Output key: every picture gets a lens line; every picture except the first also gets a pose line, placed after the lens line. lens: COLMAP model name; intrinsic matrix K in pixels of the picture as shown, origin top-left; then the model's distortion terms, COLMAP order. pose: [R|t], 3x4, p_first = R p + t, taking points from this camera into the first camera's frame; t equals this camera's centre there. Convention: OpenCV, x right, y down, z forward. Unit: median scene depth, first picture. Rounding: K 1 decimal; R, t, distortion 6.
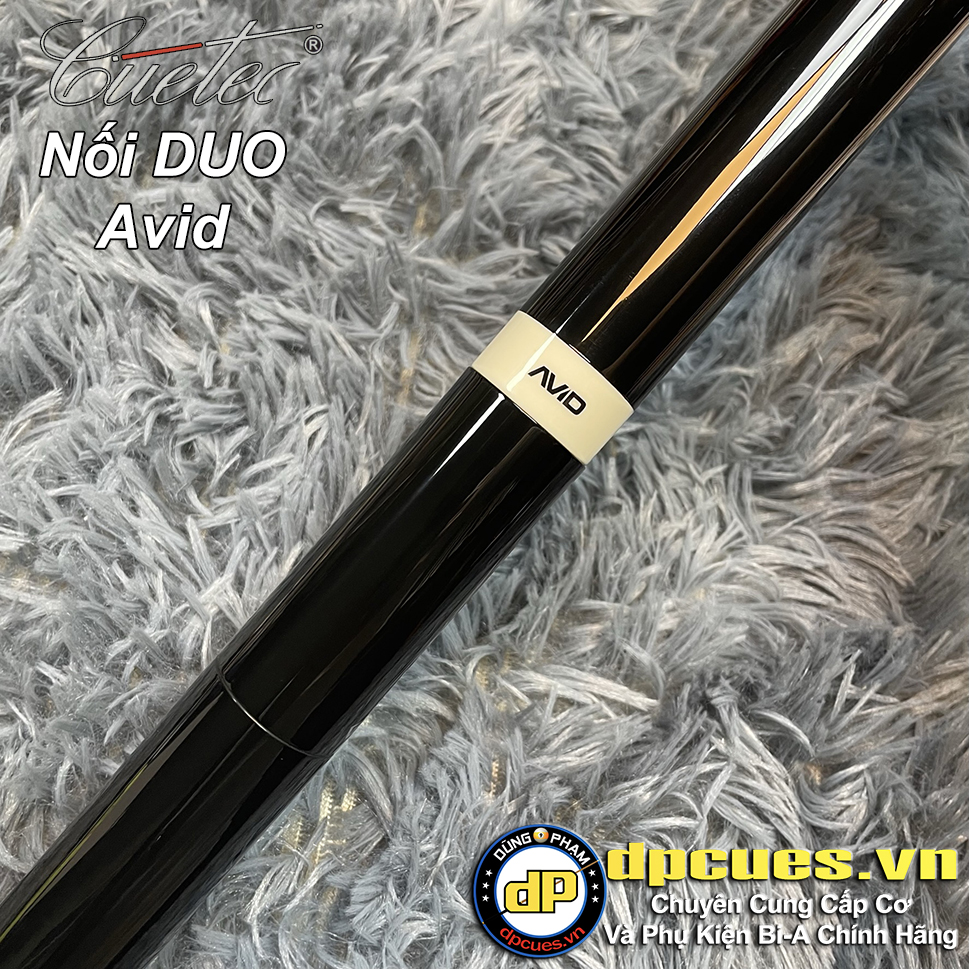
lens RADIAL K [[957.3, 0, 484.5], [0, 957.3, 484.5], [0, 0, 1]] dist [0.085521, -0.164177]
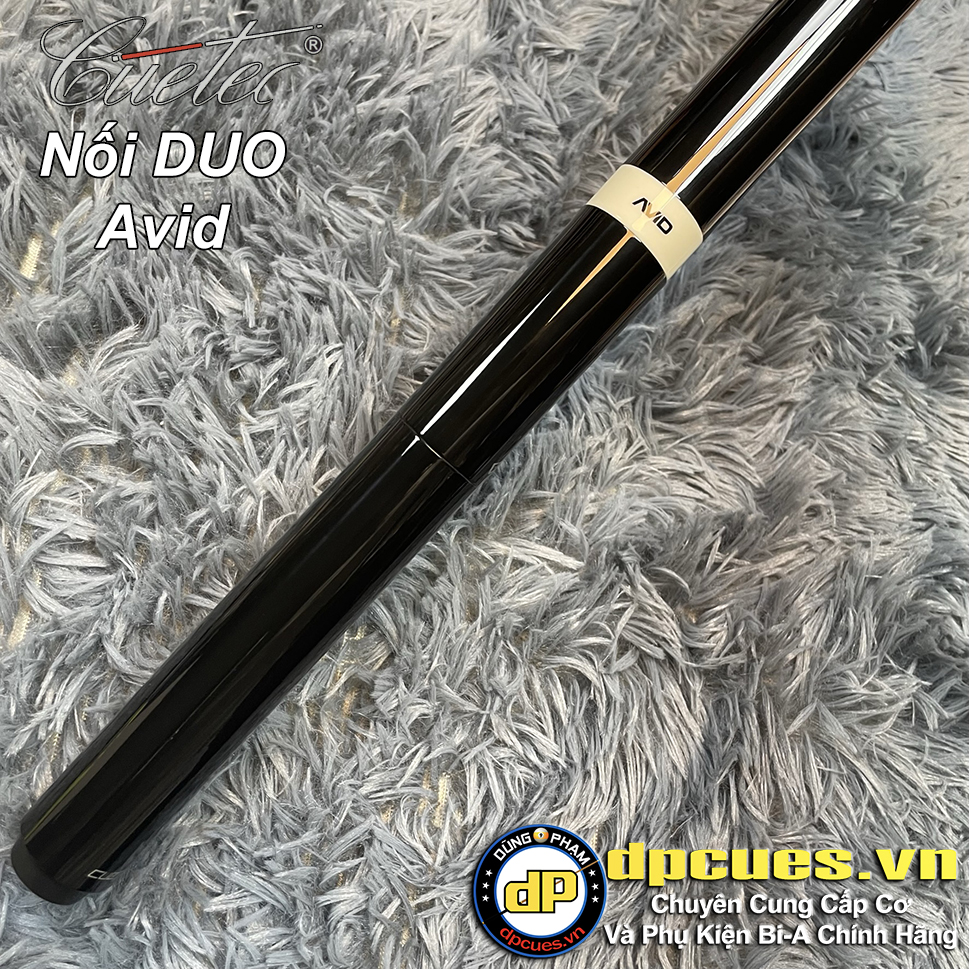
lens RADIAL K [[957.3, 0, 484.5], [0, 957.3, 484.5], [0, 0, 1]] dist [0.085521, -0.164177]
pose [[0.993949, 0.010010, 0.109387, -0.107564], [-0.012767, 0.999617, 0.024540, 0.074477], [-0.109100, -0.025789, 0.993696, -0.334542]]
